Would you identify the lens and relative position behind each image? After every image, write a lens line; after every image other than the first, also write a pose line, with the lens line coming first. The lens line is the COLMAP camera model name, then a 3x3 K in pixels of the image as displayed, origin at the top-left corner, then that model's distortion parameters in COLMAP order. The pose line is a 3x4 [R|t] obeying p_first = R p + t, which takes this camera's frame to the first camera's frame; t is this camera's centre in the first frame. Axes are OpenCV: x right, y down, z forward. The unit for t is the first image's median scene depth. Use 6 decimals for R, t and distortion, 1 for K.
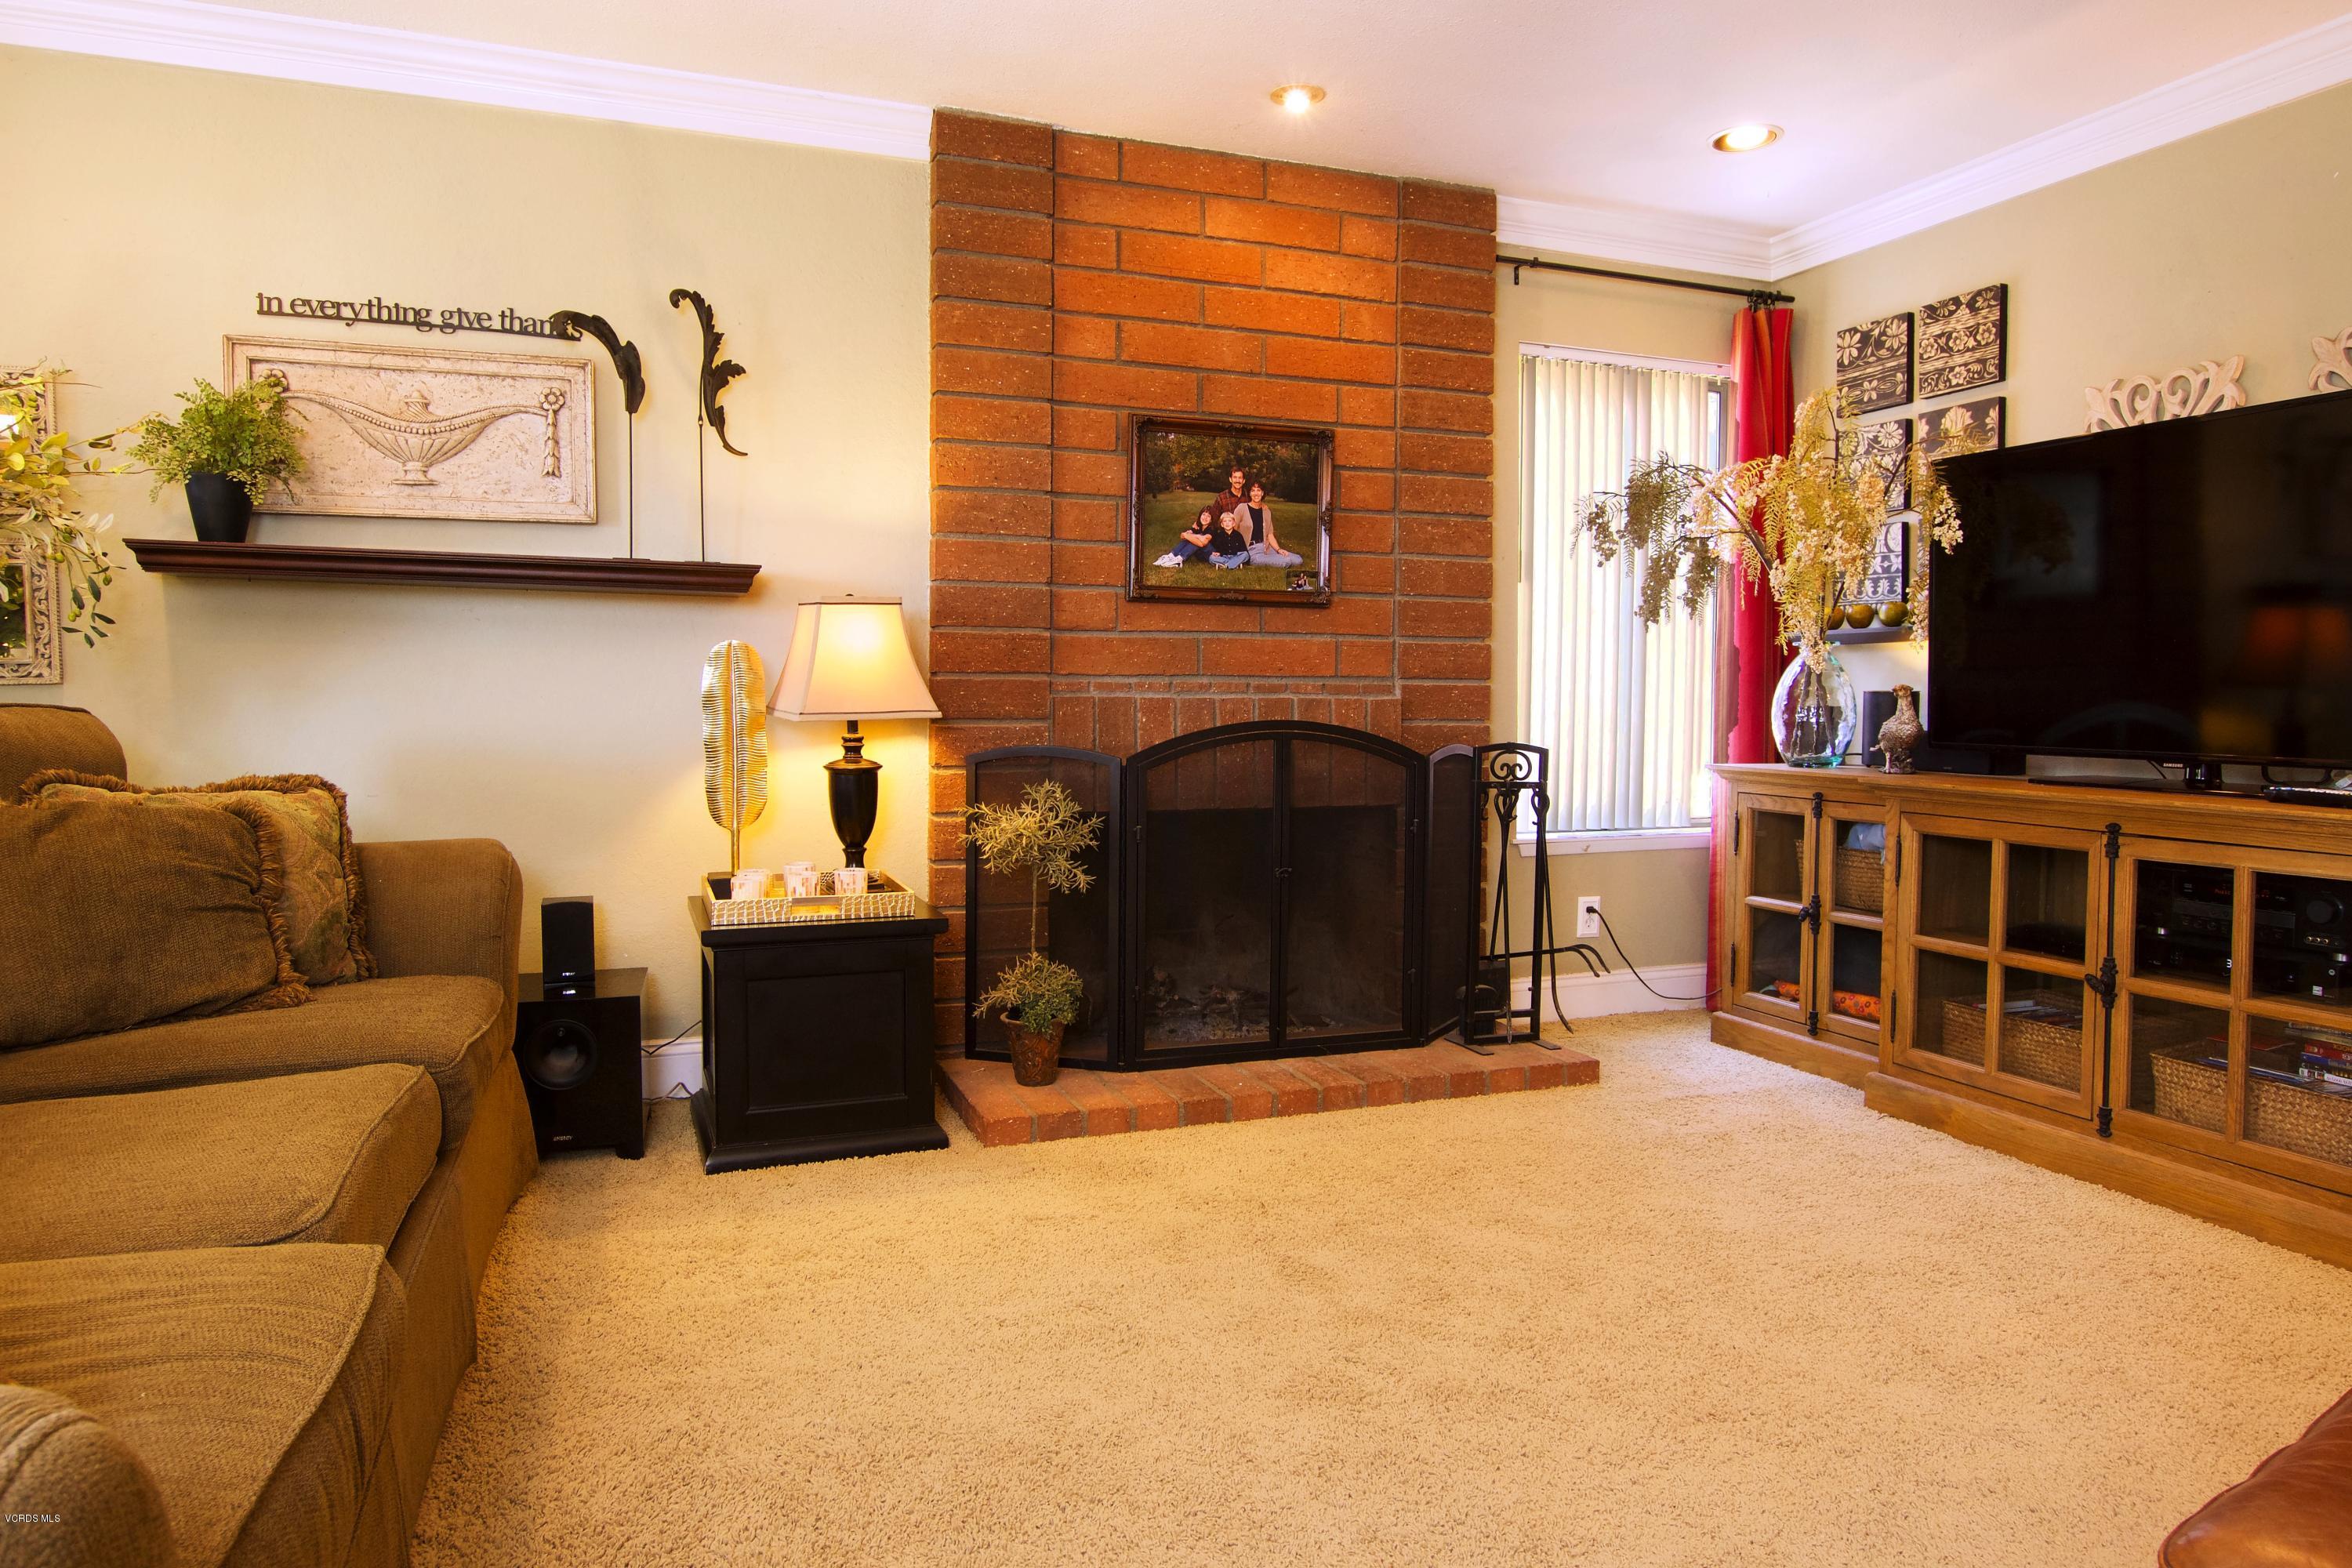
lens RADIAL K [[1432.9, 0, 1171.2], [0, 1432.9, 742.5], [0, 0, 1]] dist [-0.029972, 0.003476]
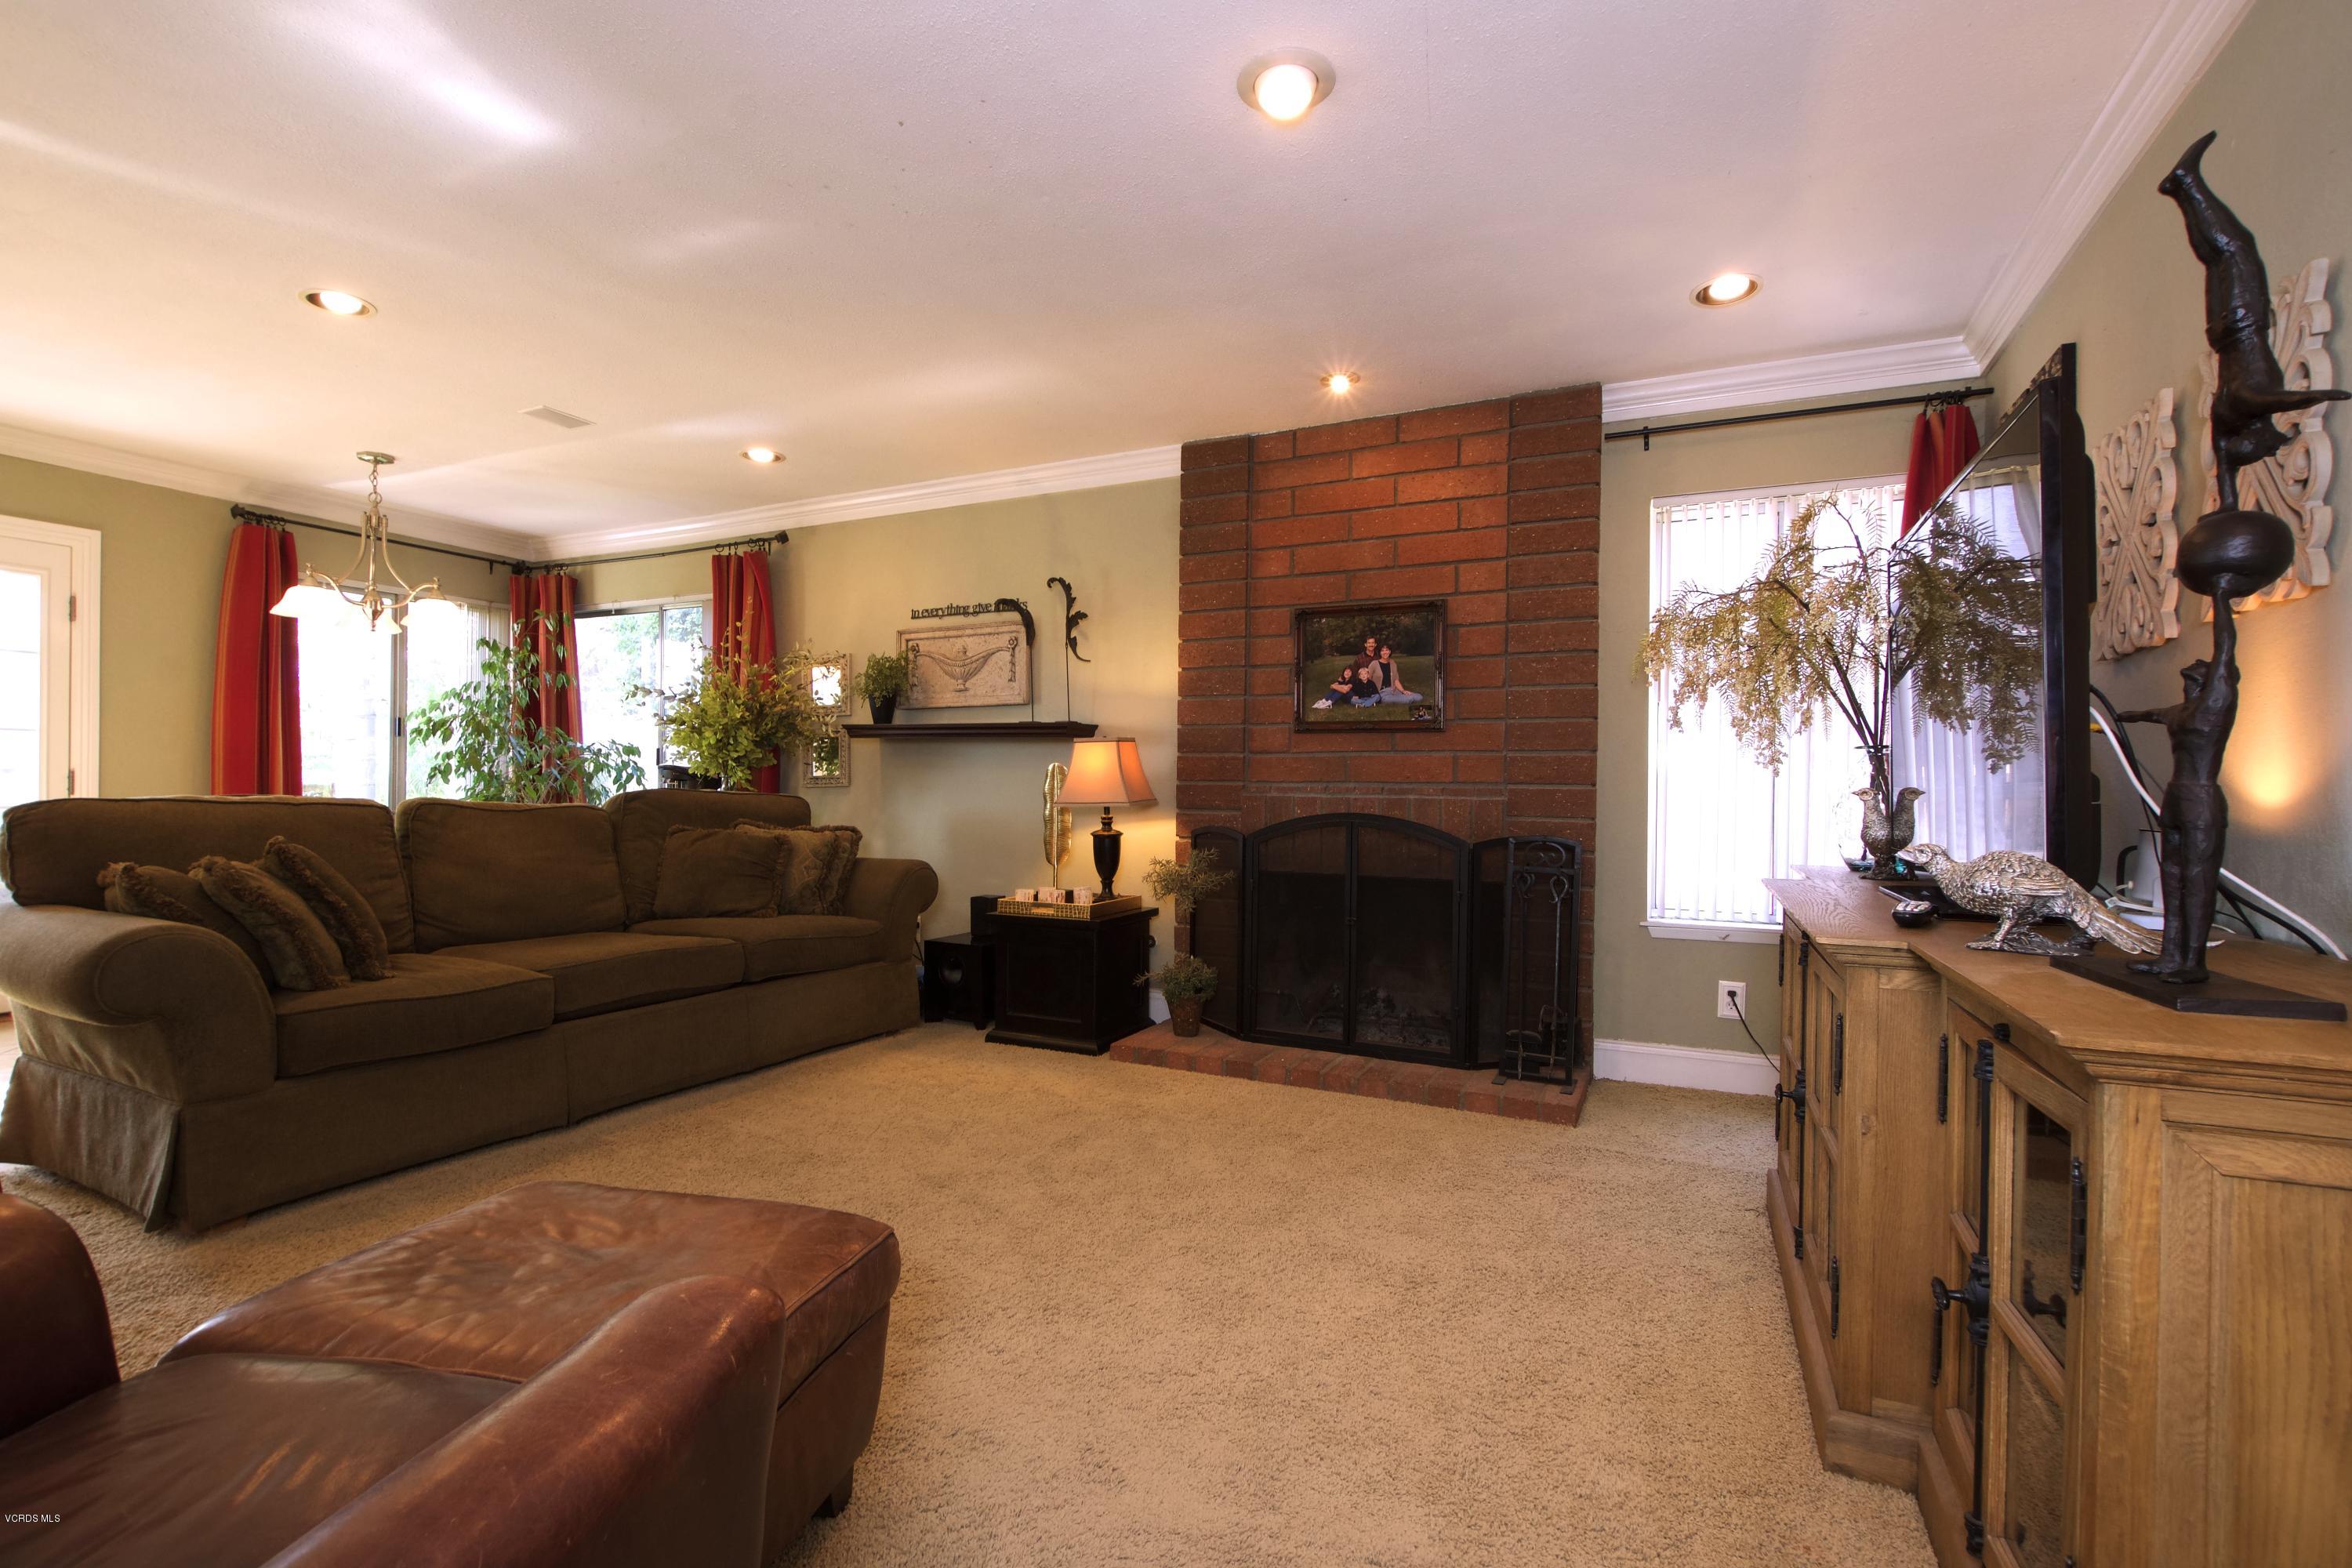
lens RADIAL K [[1032.0, 0, 1162.7], [0, 1032.0, 793.8], [0, 0, 1]] dist [-0.019399, -0.000889]
pose [[0.693255, 0.004630, -0.720678, 0.661927], [-0.033062, 0.999131, -0.025386, -0.002704], [0.719934, 0.041426, 0.692805, 0.154217]]
